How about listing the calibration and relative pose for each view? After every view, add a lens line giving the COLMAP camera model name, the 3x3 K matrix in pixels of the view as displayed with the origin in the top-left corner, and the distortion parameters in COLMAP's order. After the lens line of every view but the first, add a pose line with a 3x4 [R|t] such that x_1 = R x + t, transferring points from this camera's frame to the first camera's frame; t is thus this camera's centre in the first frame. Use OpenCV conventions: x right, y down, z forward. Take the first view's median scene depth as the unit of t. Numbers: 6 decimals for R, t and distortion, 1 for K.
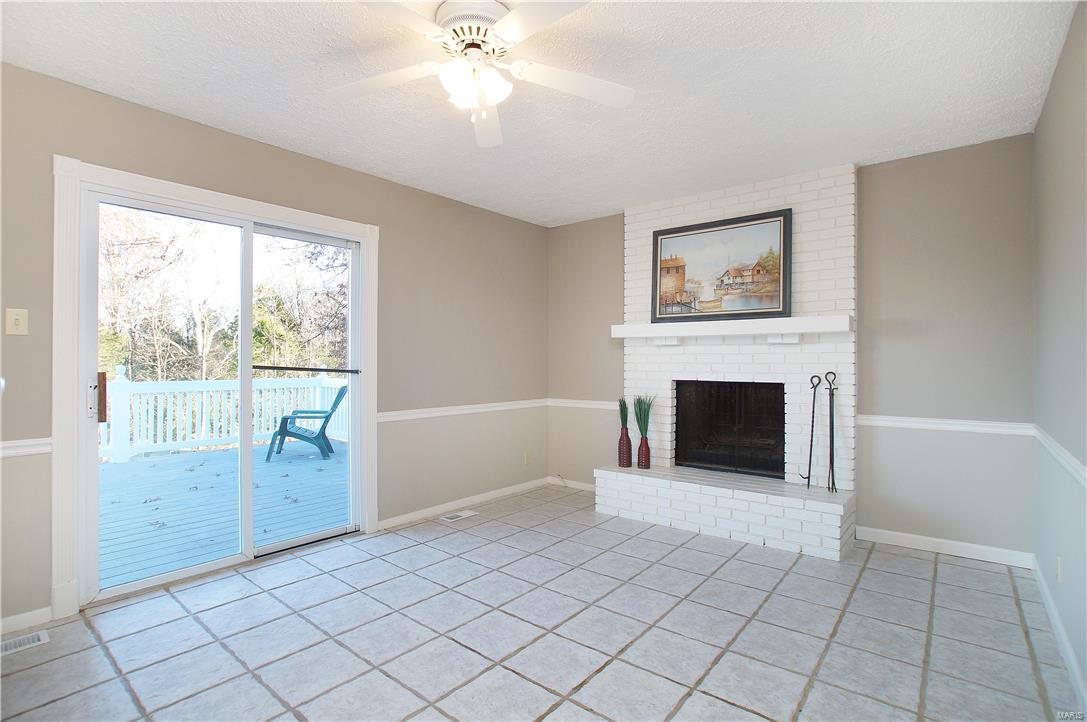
lens RADIAL K [[522.1, 0, 544.8], [0, 522.1, 364.1], [0, 0, 1]] dist [-0.074753, 0.031322]
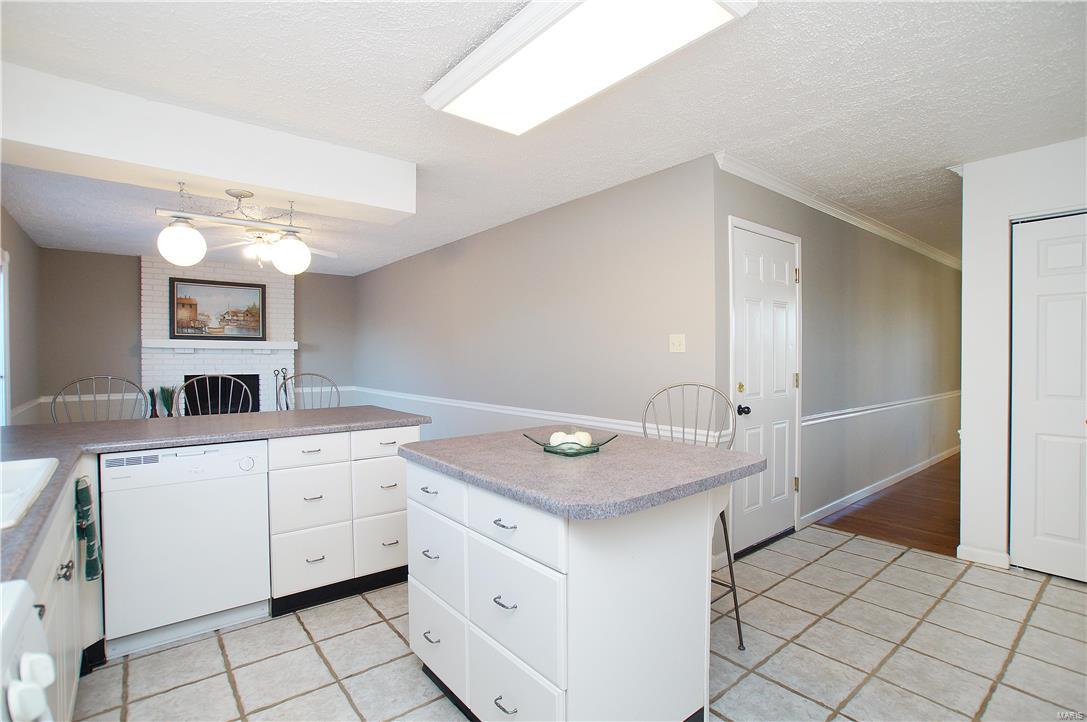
lens RADIAL K [[513.3, 0, 558.2], [0, 513.3, 366.3], [0, 0, 1]] dist [-0.077013, 0.029413]
pose [[0.189689, -0.013632, 0.981750, -1.095413], [0.004293, 0.999906, 0.013054, -0.011819], [-0.981835, 0.001739, 0.189729, -0.426631]]
